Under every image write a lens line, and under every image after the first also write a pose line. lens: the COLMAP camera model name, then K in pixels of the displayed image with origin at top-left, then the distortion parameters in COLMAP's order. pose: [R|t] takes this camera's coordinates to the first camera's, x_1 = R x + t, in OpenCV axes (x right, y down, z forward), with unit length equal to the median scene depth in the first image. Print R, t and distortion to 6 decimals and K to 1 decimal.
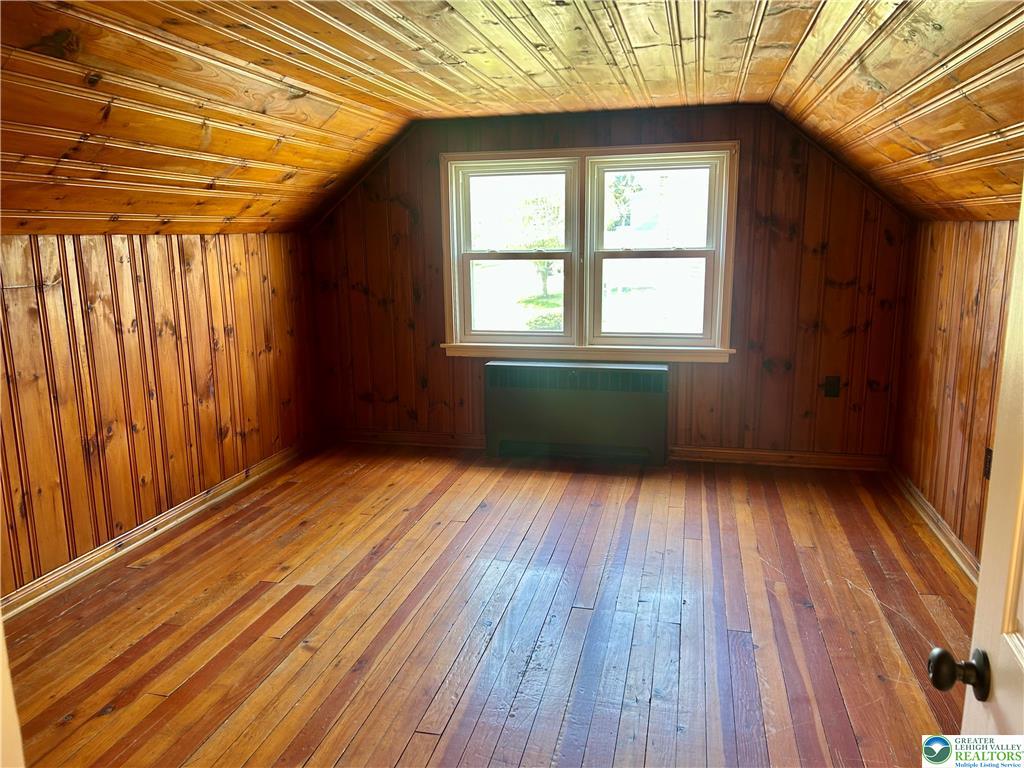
lens RADIAL K [[765.9, 0, 510.8], [0, 765.9, 382.0], [0, 0, 1]] dist [0.007518, 0.001219]
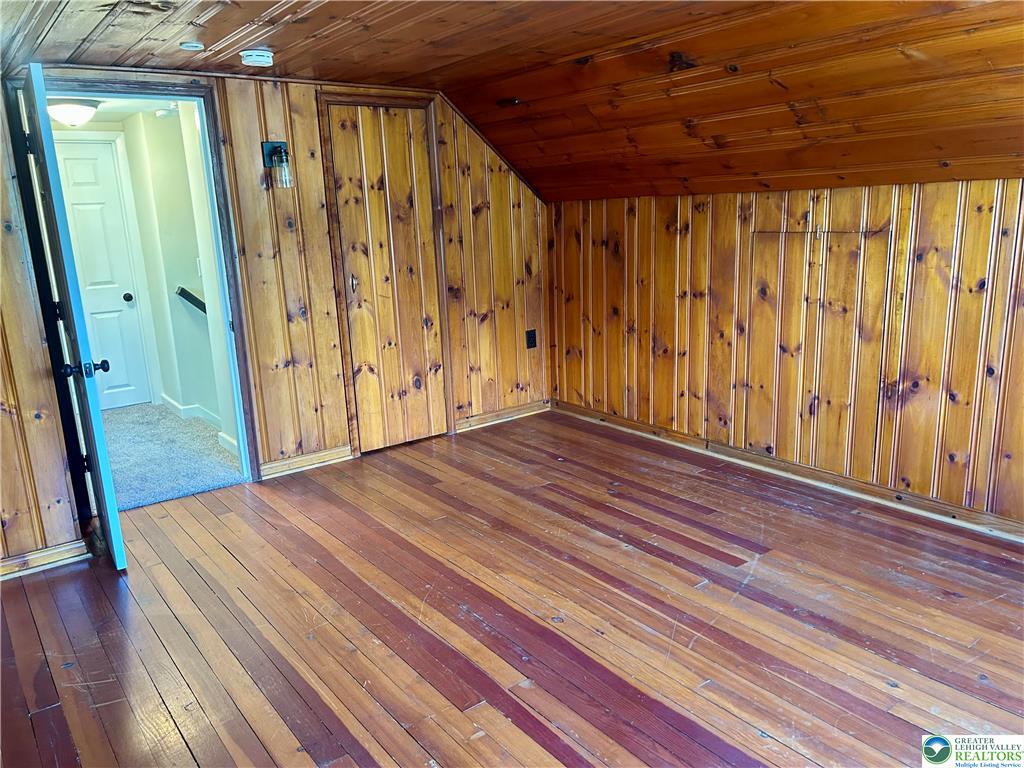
lens RADIAL K [[765.9, 0, 510.2], [0, 765.9, 388.6], [0, 0, 1]] dist [0.007518, 0.001219]
pose [[-0.638004, 0.213139, -0.739948, 0.574418], [-0.095935, 0.931442, 0.351015, -0.244698], [0.764034, 0.294936, -0.573816, 1.257309]]
